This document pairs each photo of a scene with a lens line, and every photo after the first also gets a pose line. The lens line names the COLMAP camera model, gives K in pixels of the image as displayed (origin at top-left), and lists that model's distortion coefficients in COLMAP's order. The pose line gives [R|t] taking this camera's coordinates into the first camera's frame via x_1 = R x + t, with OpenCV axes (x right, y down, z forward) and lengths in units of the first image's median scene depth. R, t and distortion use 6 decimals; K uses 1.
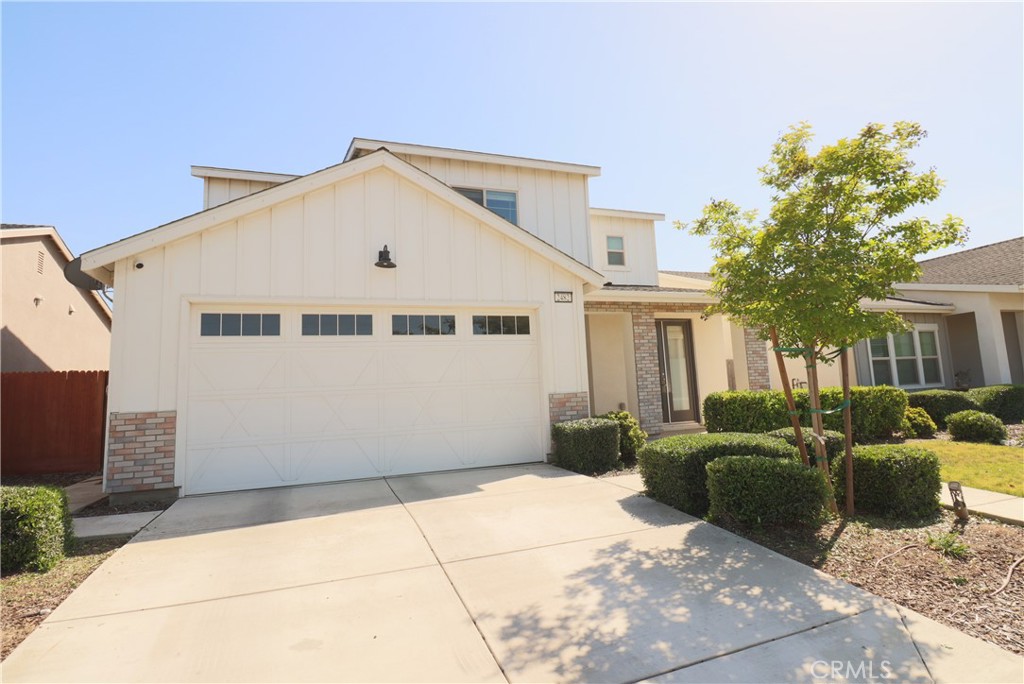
lens RADIAL K [[493.3, 0, 512.0], [0, 493.3, 342.0], [0, 0, 1]] dist [0.001448, 0.000138]
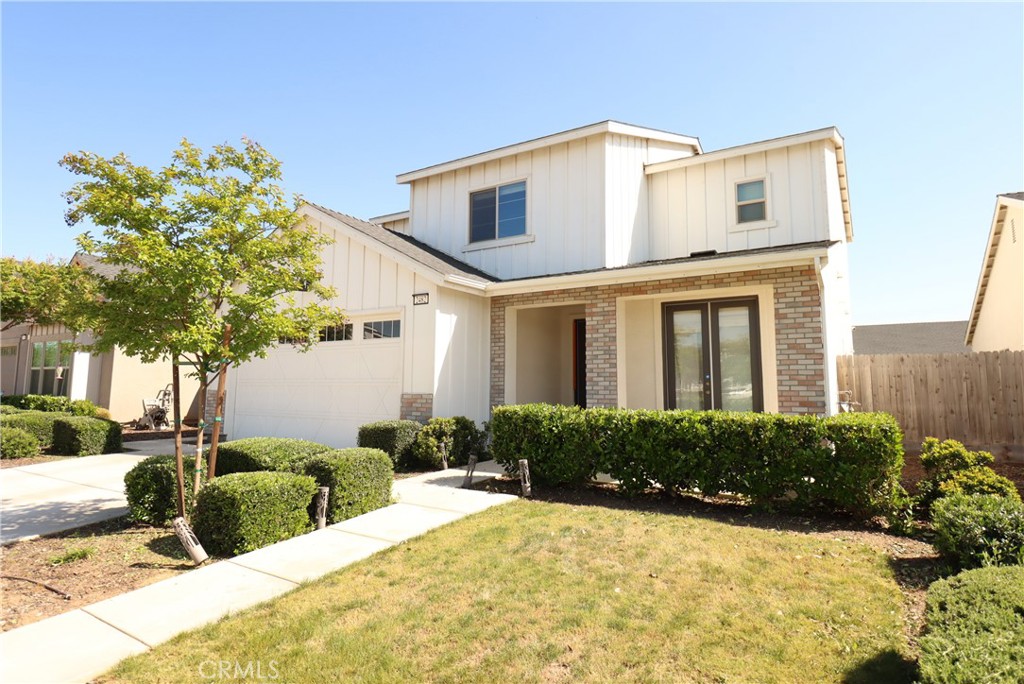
lens RADIAL K [[511.8, 0, 512.0], [0, 511.8, 342.0], [0, 0, 1]] dist [0.000484, -0.000004]
pose [[0.655997, -0.013453, -0.754643, 0.955511], [0.041309, 0.998982, 0.018101, -0.013367], [0.753632, -0.043047, 0.655886, 0.417302]]
